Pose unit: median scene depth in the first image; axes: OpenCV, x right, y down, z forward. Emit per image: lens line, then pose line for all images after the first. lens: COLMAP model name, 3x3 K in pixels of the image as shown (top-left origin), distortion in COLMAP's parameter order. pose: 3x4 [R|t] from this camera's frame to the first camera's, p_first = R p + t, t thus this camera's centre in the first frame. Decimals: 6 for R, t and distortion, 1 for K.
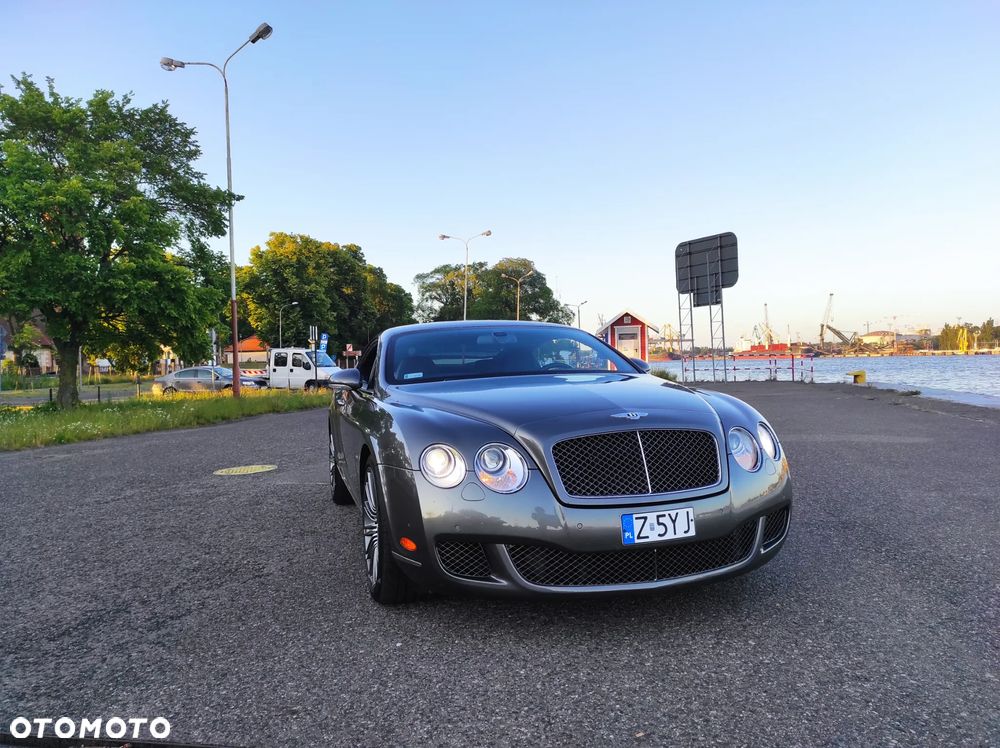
lens RADIAL K [[719.5, 0, 500.0], [0, 719.5, 374.0], [0, 0, 1]] dist [0.071740, -0.068705]
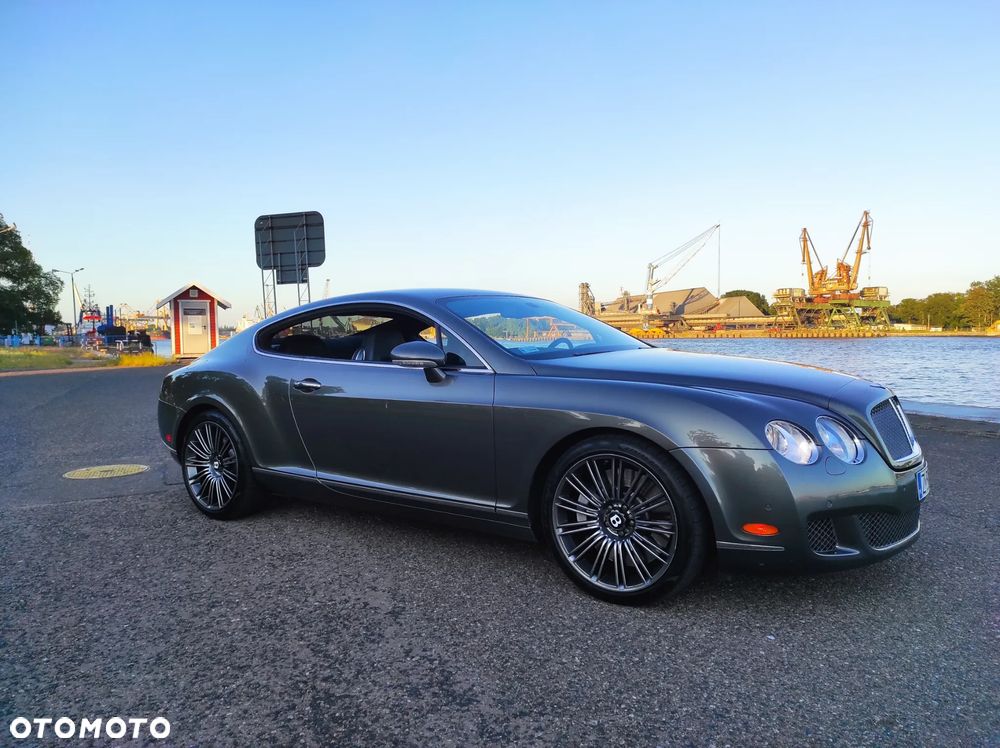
lens RADIAL K [[722.6, 0, 500.0], [0, 722.6, 374.0], [0, 0, 1]] dist [0.052294, -0.035849]
pose [[0.800433, -0.014531, 0.599246, -0.102547], [-0.002016, 0.999635, 0.026931, 0.001371], [-0.599419, -0.022765, 0.800112, 0.049775]]
